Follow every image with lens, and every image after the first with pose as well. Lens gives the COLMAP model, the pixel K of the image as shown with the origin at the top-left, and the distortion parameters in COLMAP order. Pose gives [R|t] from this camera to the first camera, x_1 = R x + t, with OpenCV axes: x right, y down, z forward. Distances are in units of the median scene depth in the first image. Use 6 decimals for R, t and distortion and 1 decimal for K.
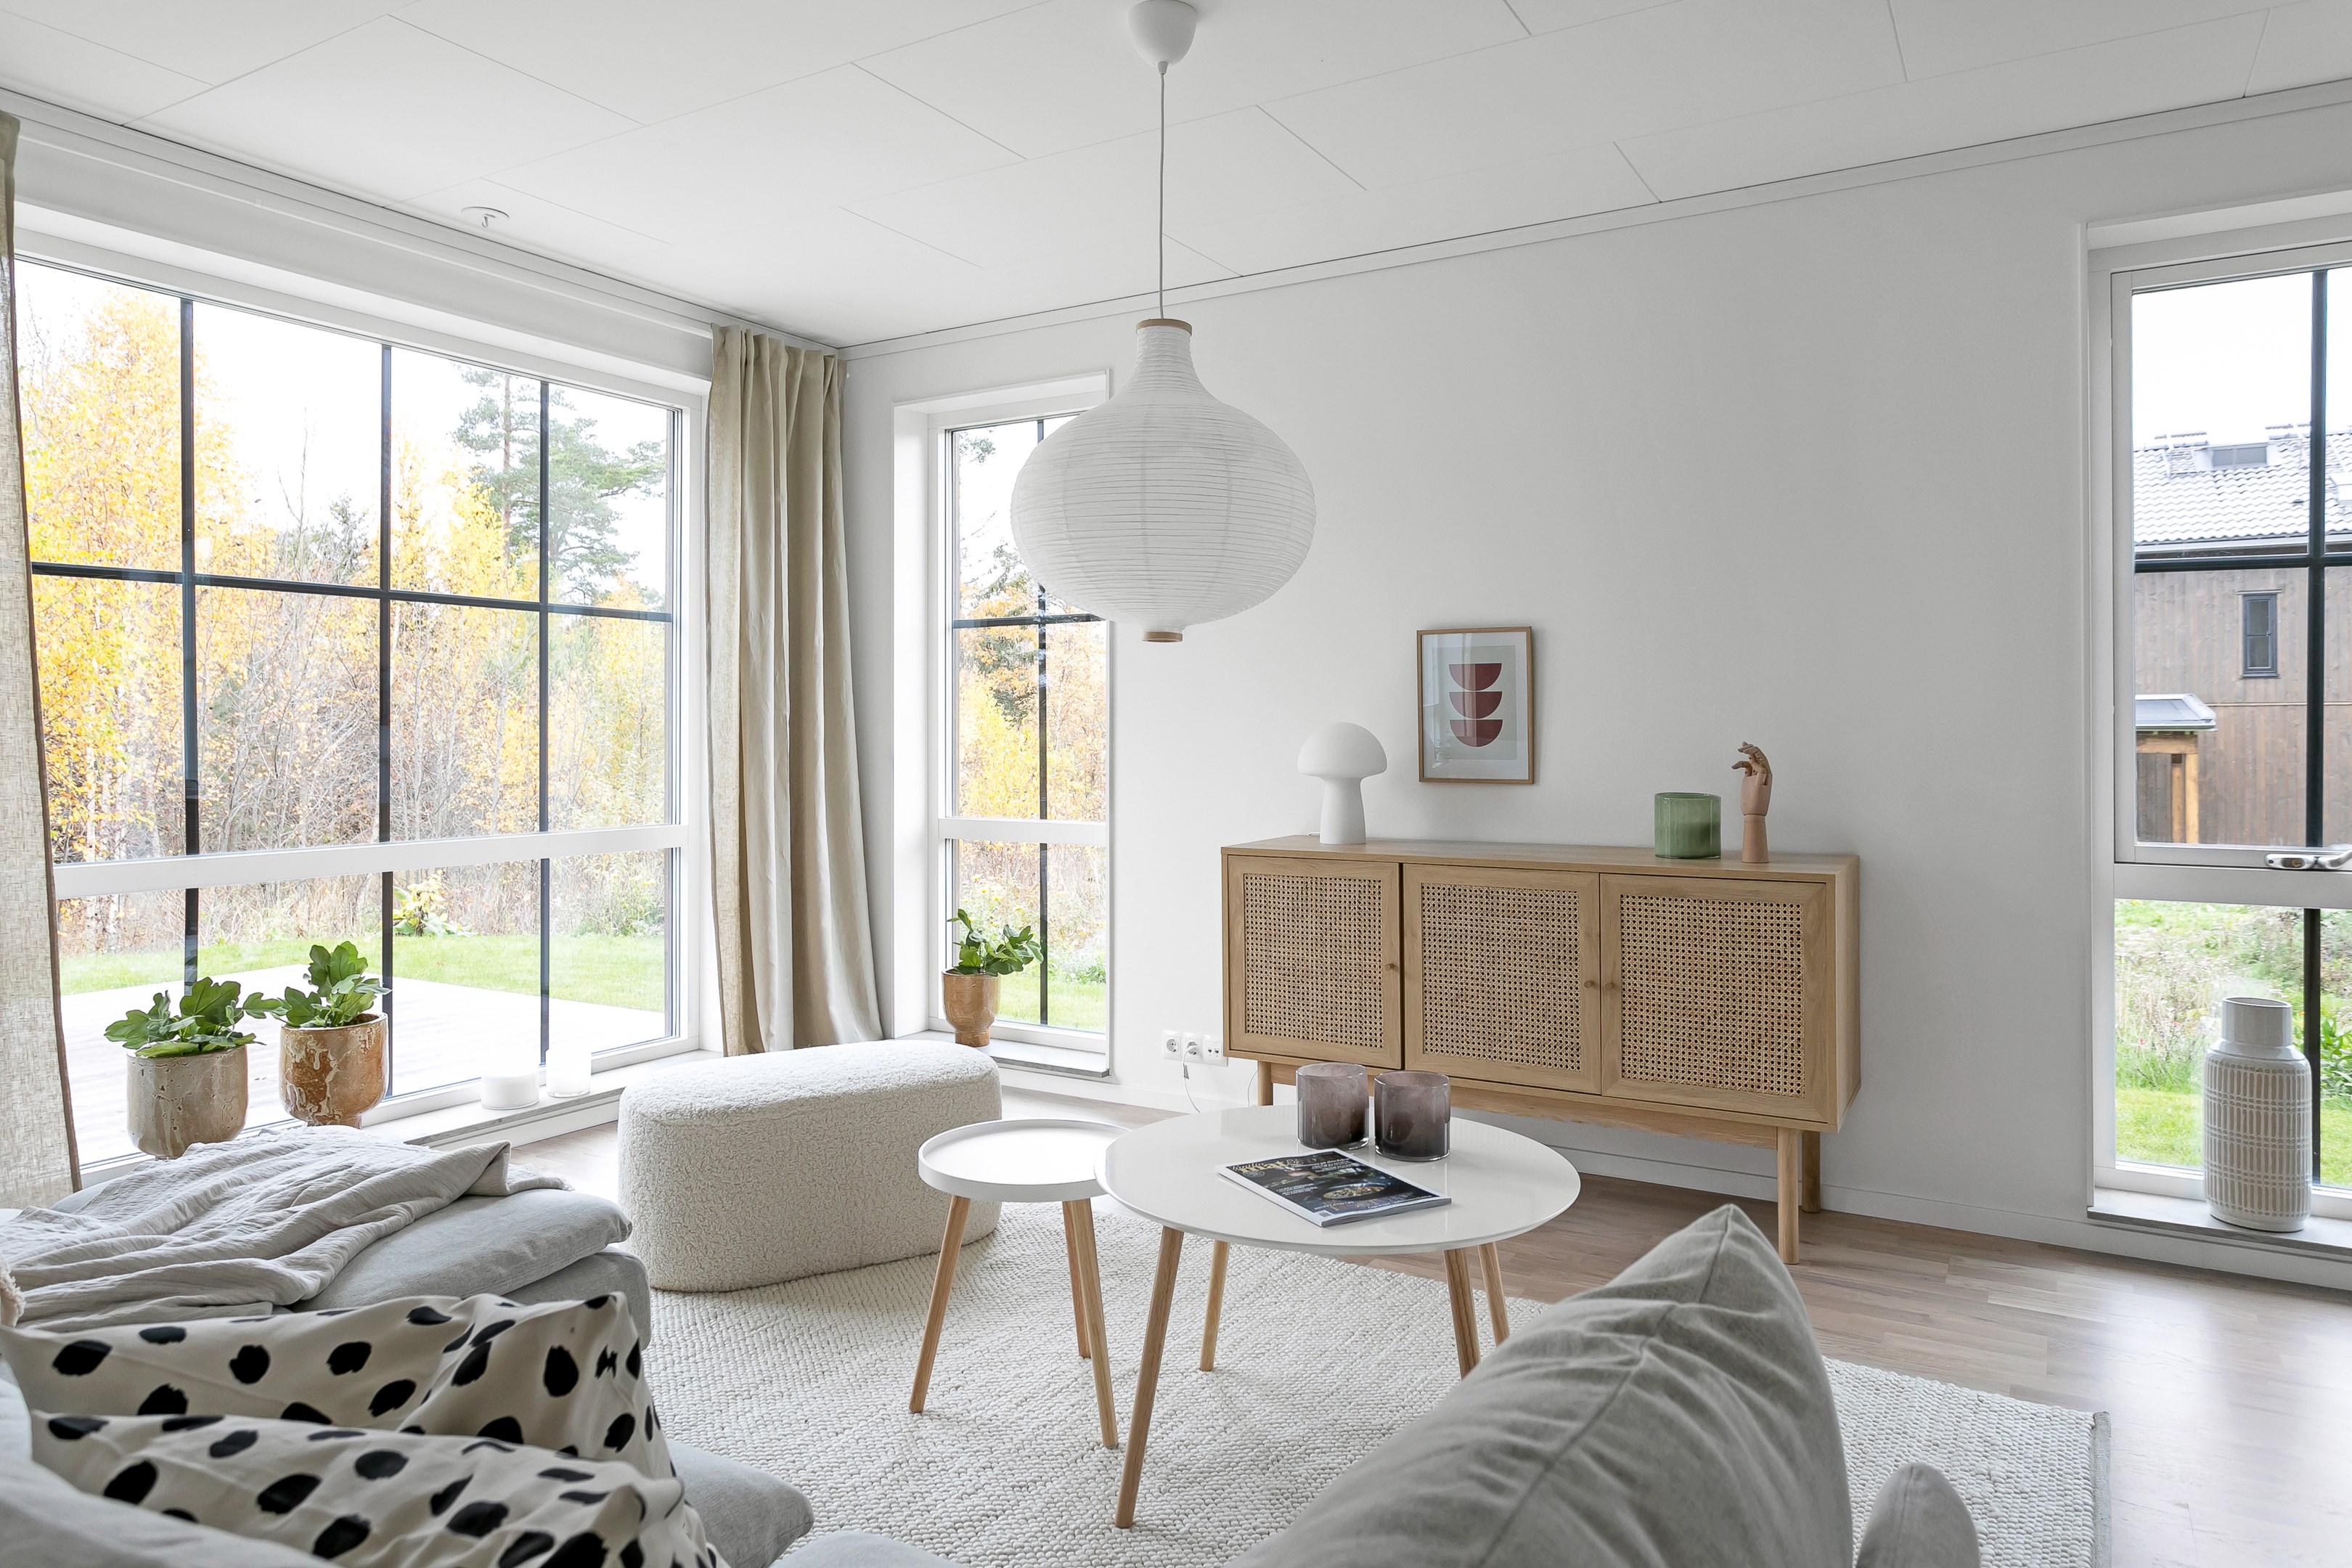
lens RADIAL K [[1599.2, 0, 1084.4], [0, 1599.2, 708.2], [0, 0, 1]] dist [-0.012181, 0.005385]
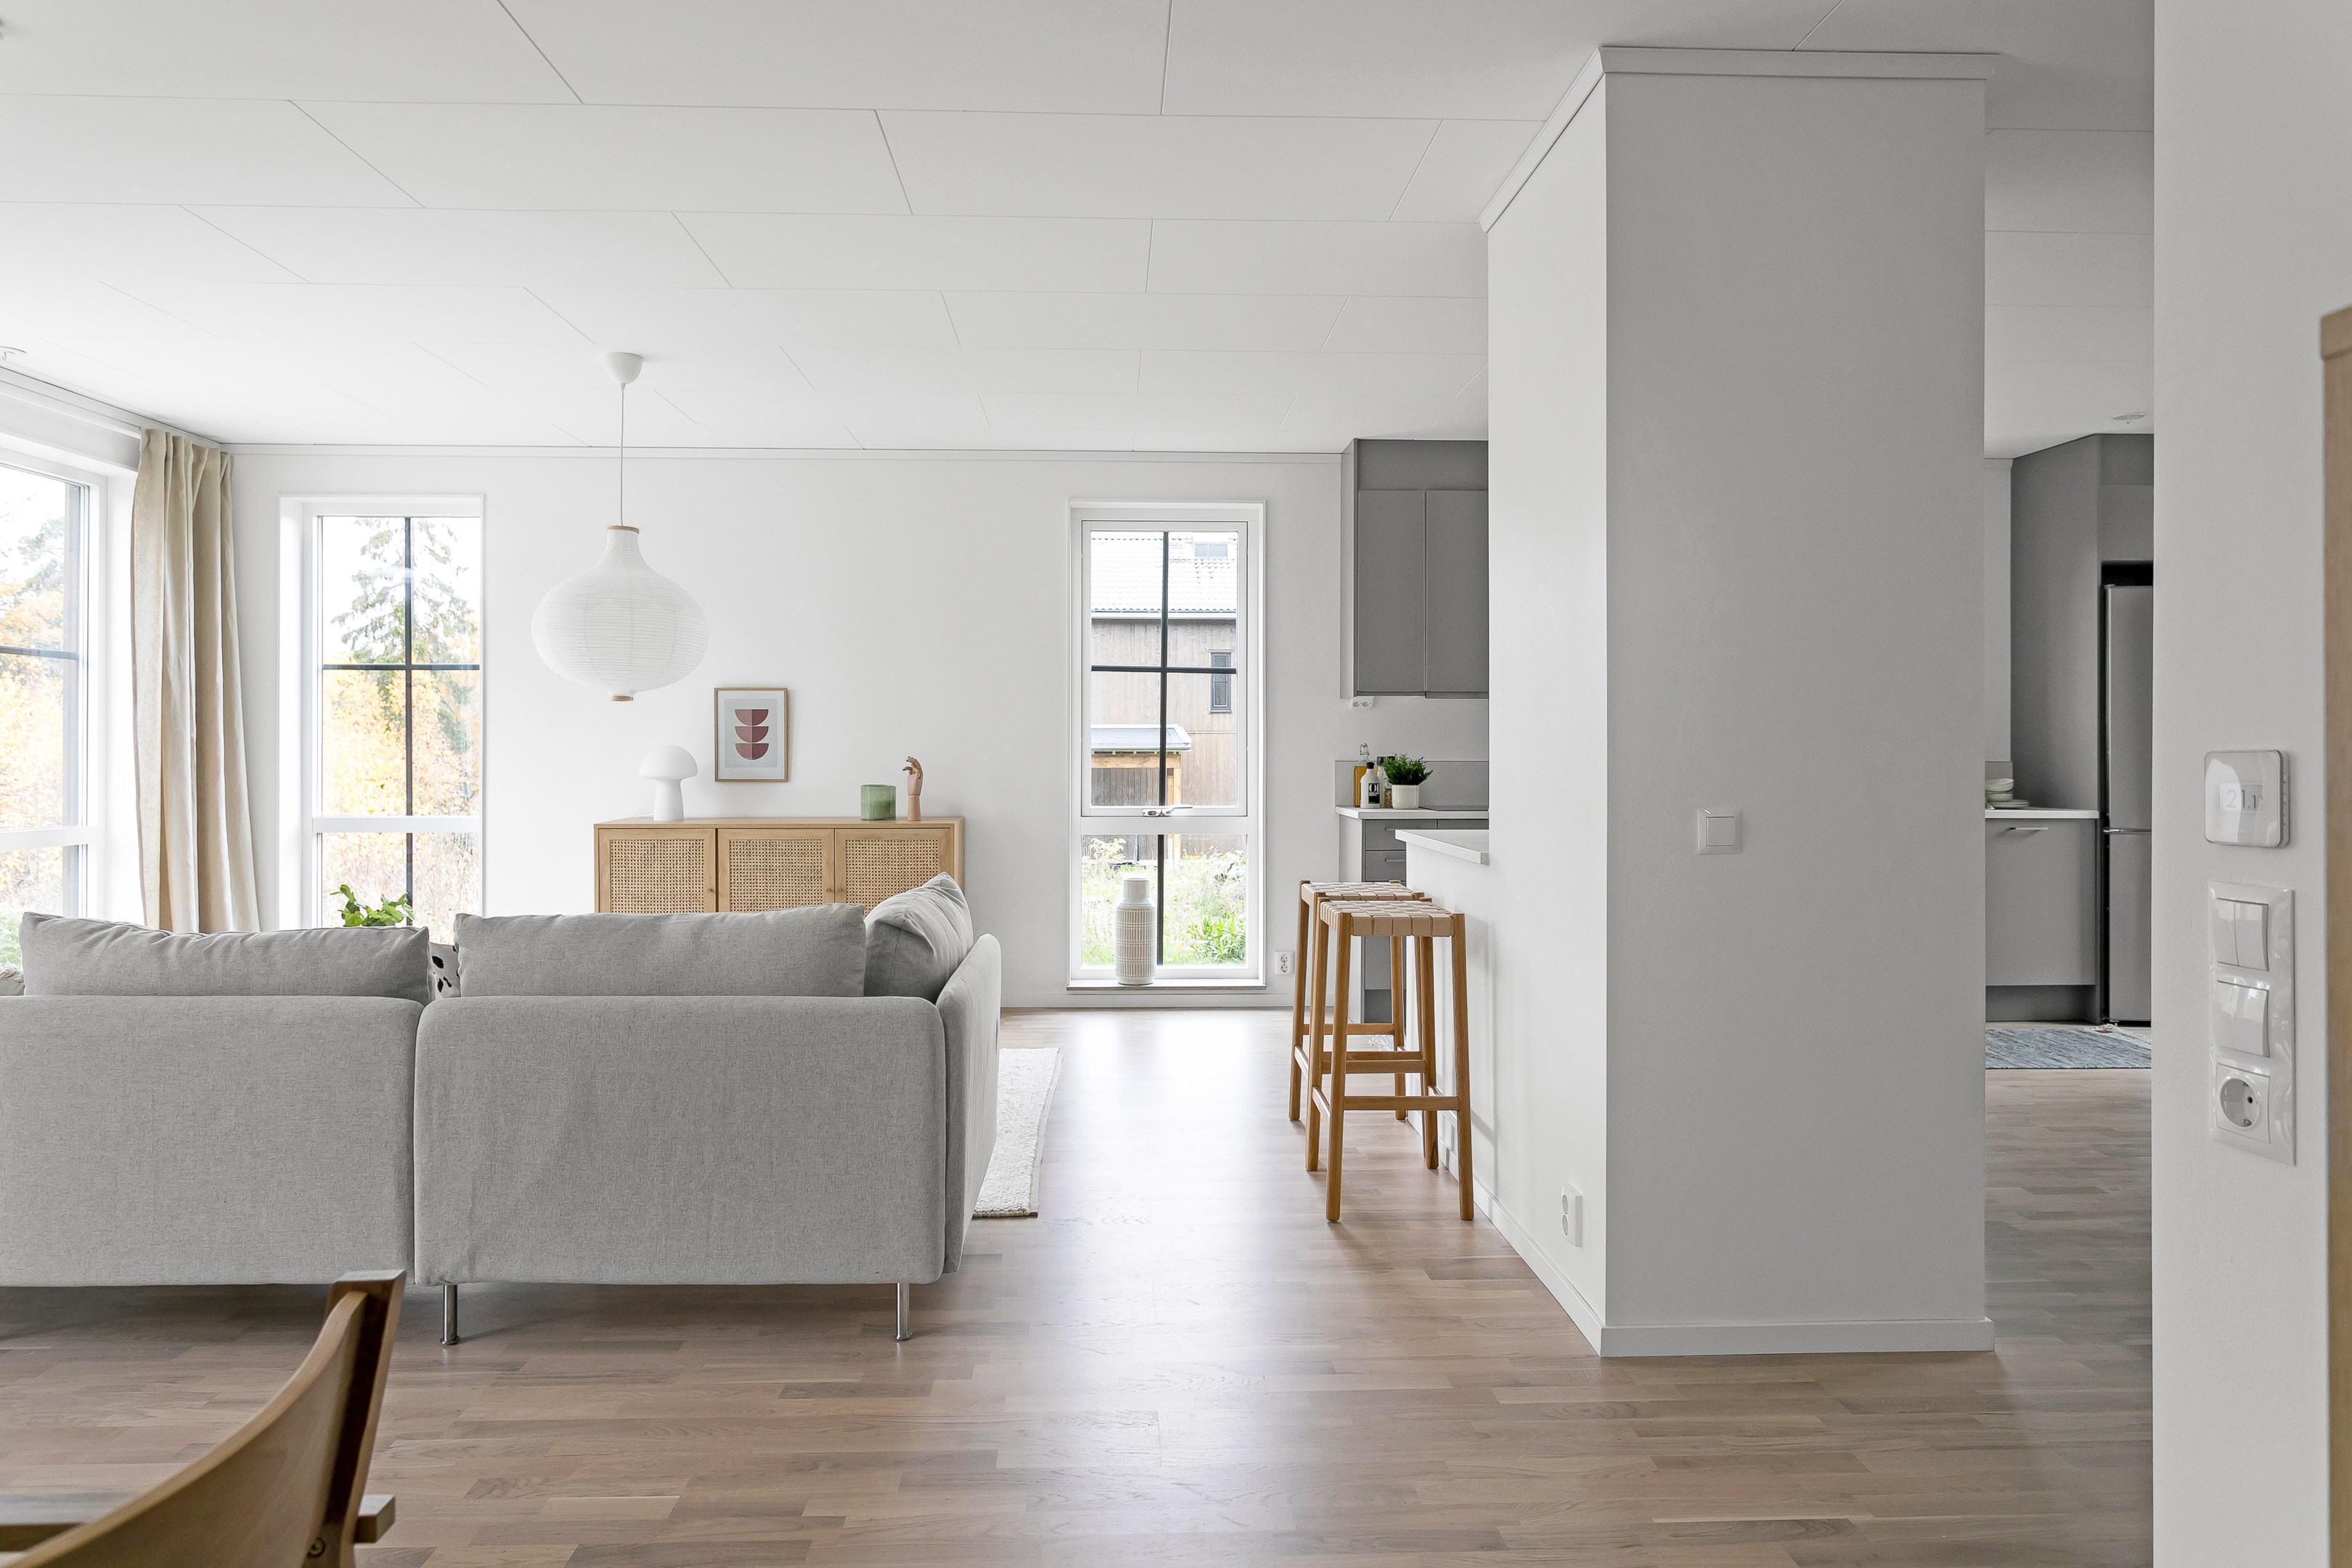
lens RADIAL K [[1446.1, 0, 1181.9], [0, 1446.1, 769.9], [0, 0, 1]] dist [-0.003194, 0.002693]
pose [[0.820655, -0.006236, 0.571390, -0.245628], [-0.009415, 0.999657, 0.024433, -0.006012], [-0.571346, -0.025431, 0.820315, -0.480623]]
